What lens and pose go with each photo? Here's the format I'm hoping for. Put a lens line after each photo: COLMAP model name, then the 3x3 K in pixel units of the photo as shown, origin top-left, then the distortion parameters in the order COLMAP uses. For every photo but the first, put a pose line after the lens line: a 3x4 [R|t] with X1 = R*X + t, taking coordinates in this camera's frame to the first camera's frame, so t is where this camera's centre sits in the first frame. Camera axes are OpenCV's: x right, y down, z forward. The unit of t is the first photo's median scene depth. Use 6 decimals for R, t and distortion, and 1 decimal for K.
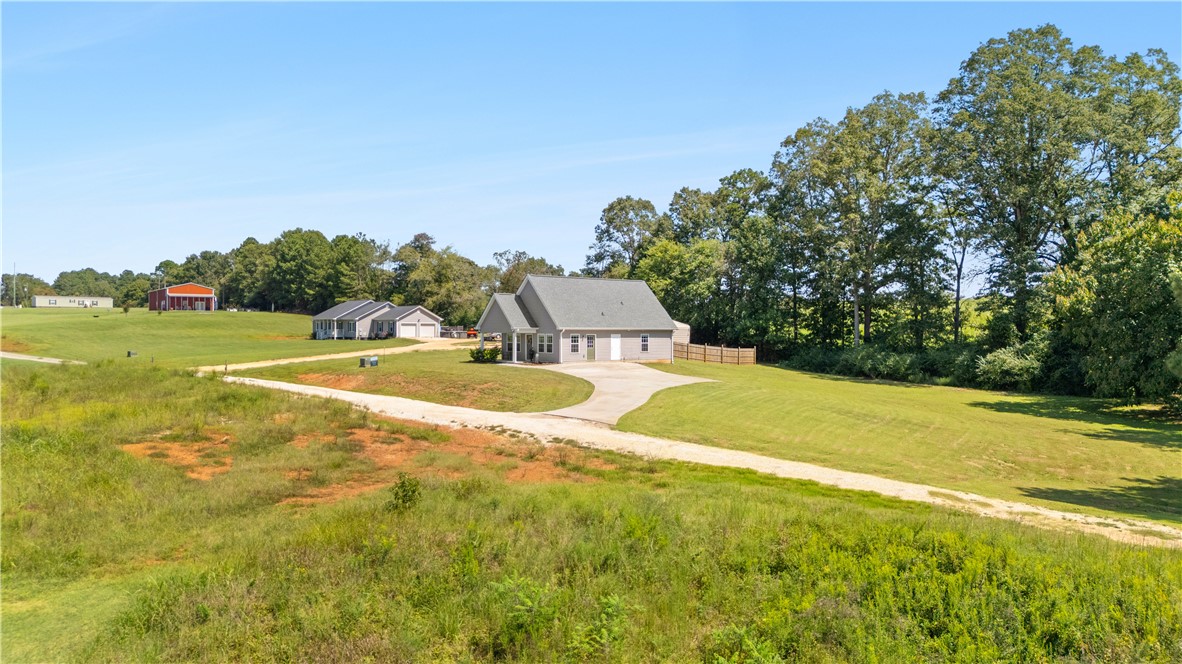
lens RADIAL K [[867.4, 0, 595.9], [0, 867.4, 334.1], [0, 0, 1]] dist [0.031927, -0.001957]
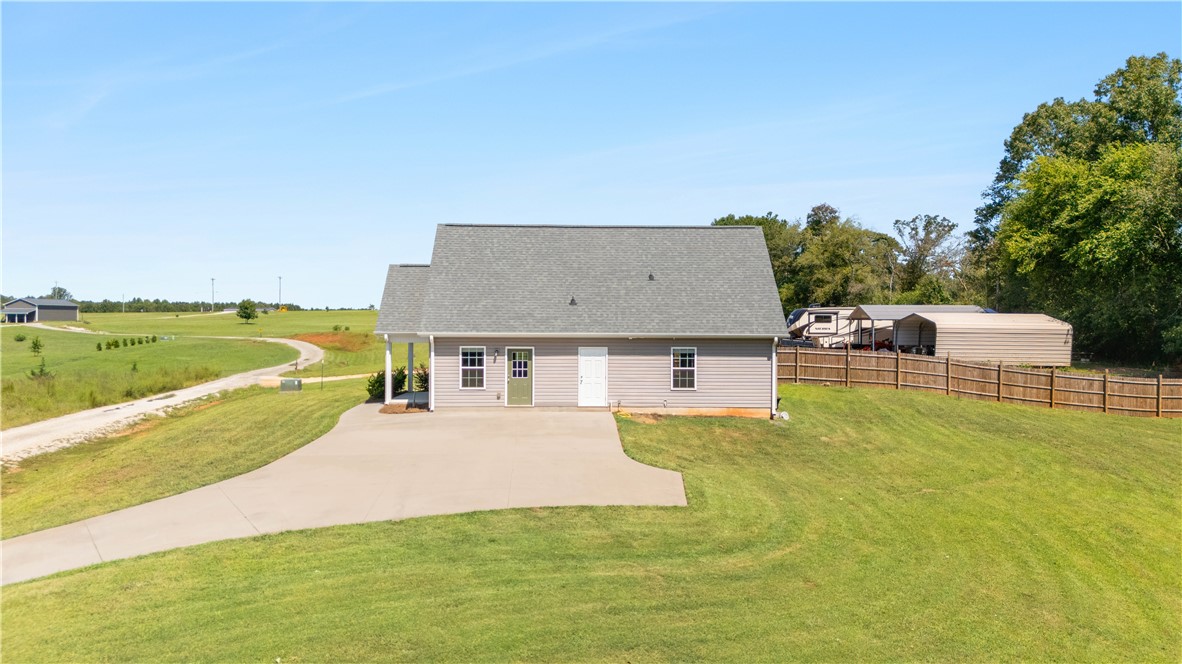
lens RADIAL K [[867.4, 0, 592.0], [0, 867.4, 326.5], [0, 0, 1]] dist [0.031927, -0.001957]
pose [[0.783054, -0.000433, -0.621953, 0.178338], [-0.003613, 0.999980, -0.005244, -0.004850], [0.621943, 0.006354, 0.783037, 0.402865]]
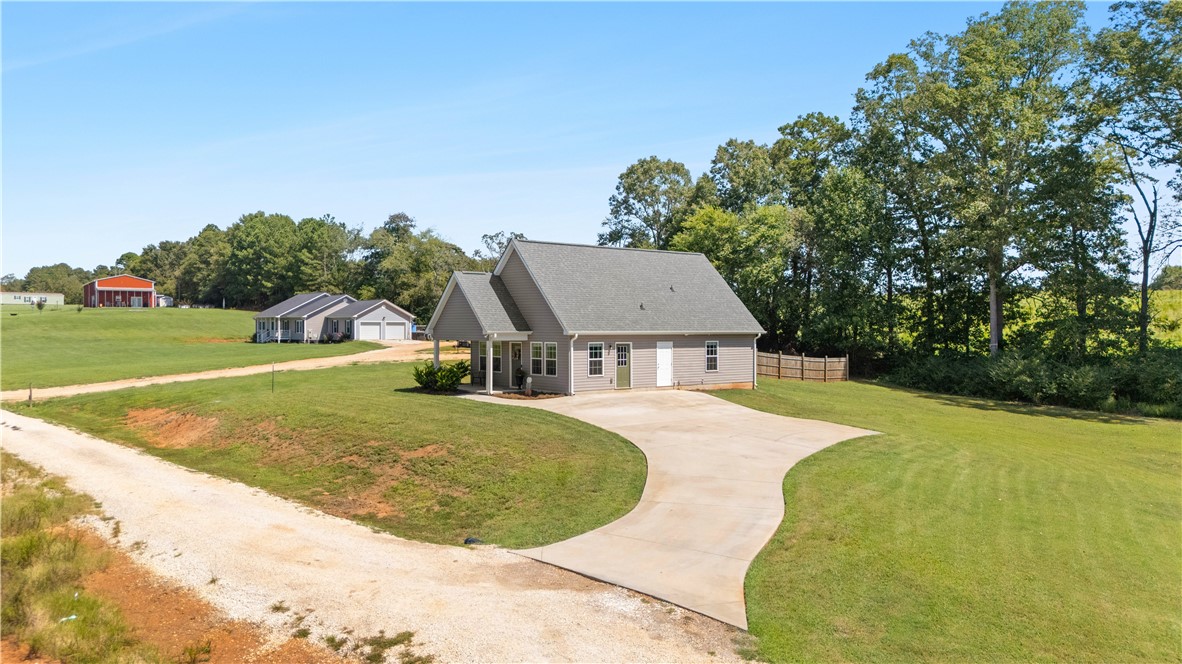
lens RADIAL K [[867.4, 0, 588.5], [0, 867.4, 331.2], [0, 0, 1]] dist [0.031927, -0.001957]
pose [[0.999942, -0.002466, -0.010481, -0.013493], [0.002468, 0.999997, 0.000174, -0.004374], [0.010481, -0.000200, 0.999945, 0.255187]]
